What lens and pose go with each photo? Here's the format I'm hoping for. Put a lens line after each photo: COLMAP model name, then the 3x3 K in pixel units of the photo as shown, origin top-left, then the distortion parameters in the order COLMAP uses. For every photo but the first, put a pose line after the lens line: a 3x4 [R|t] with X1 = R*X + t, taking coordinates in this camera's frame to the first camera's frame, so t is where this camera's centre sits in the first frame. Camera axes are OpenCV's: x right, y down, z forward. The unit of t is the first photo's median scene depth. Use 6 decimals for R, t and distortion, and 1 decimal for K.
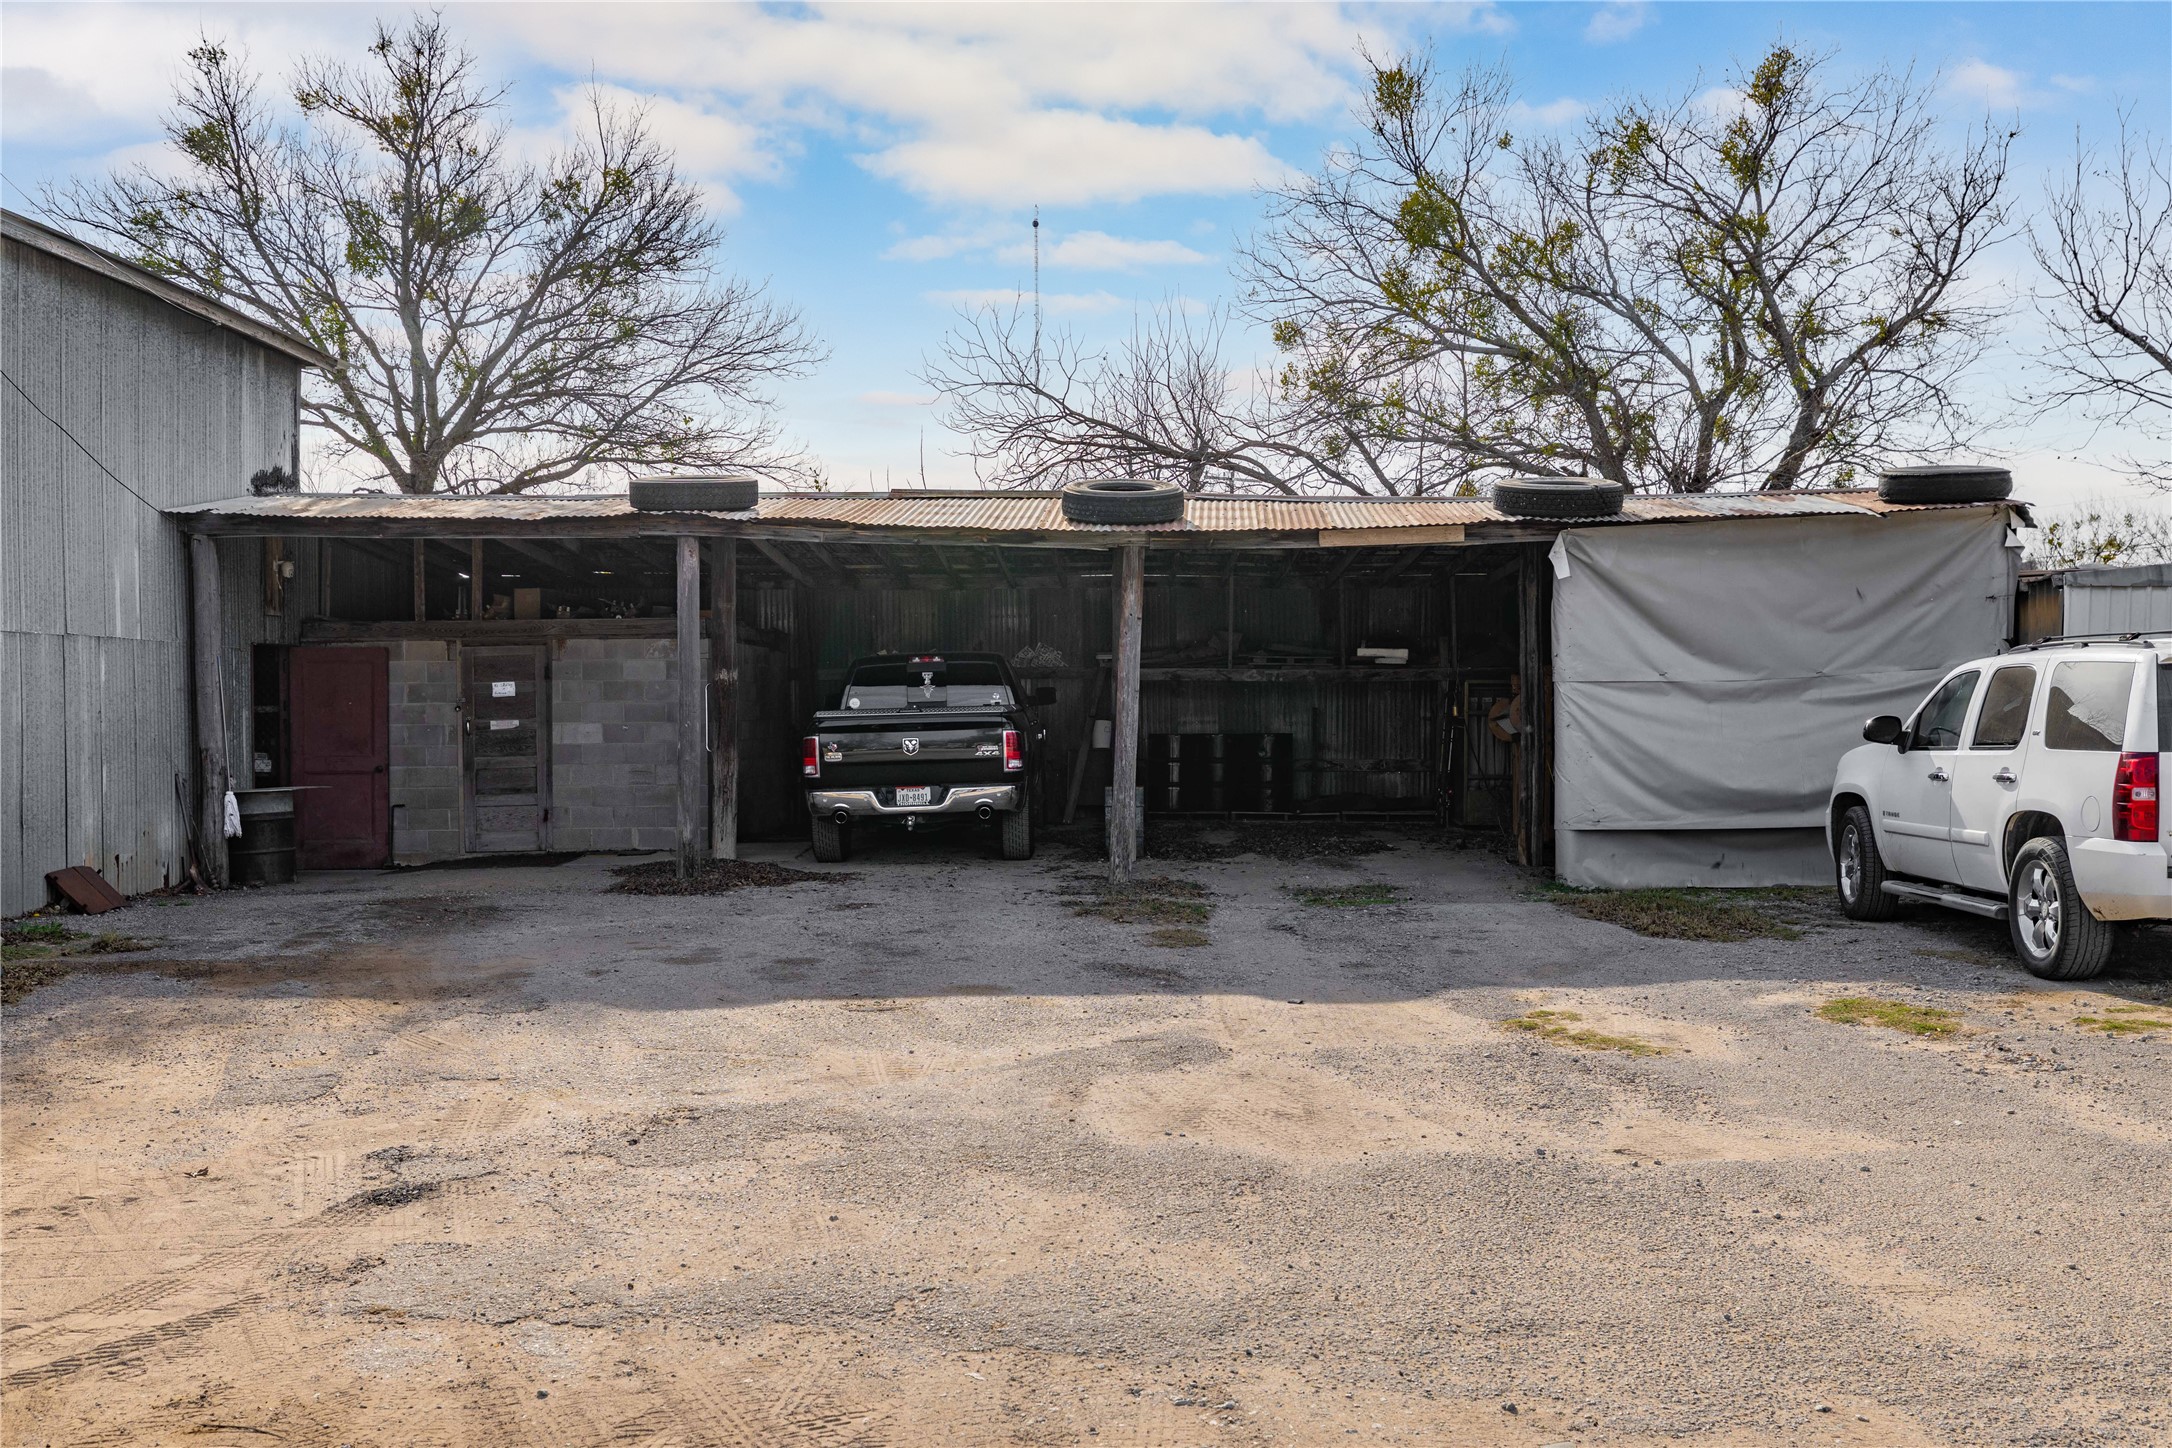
lens RADIAL K [[2153.9, 0, 1086.0], [0, 2153.9, 724.0], [0, 0, 1]] dist [0.005176, -0.039726]
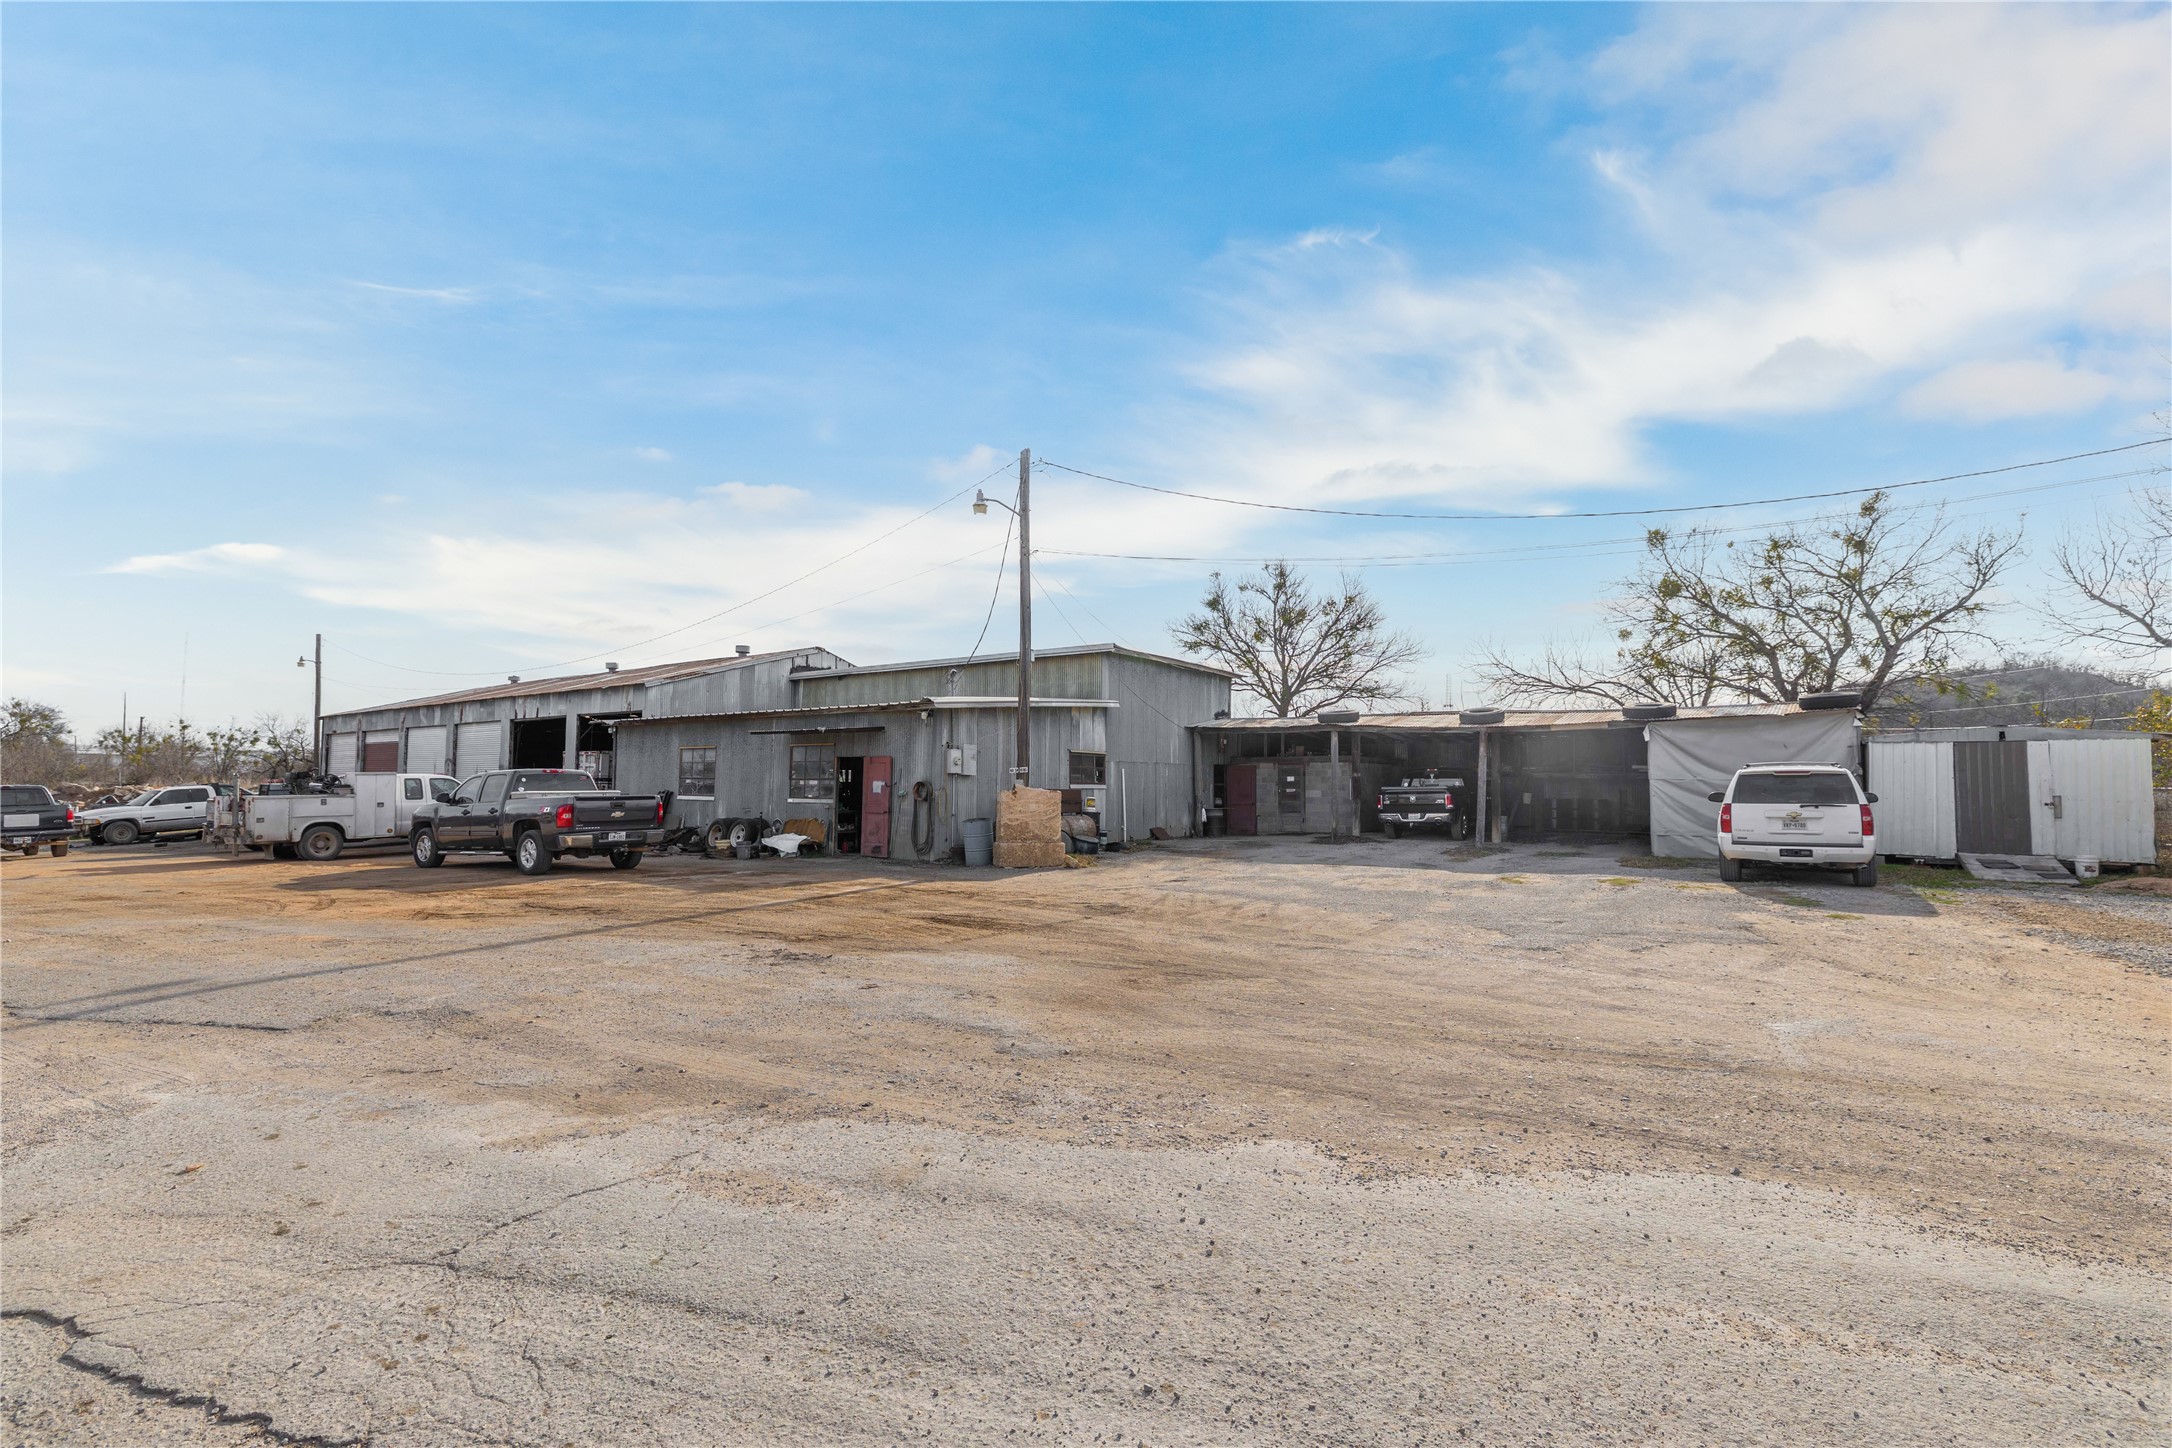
lens RADIAL K [[993.9, 0, 1086.0], [0, 993.9, 724.0], [0, 0, 1]] dist [-0.002833, 0.000528]
pose [[0.839643, -0.021711, -0.542704, 0.262190], [-0.016870, 0.997676, -0.066013, 0.004541], [0.542876, 0.064583, 0.837326, -0.365632]]
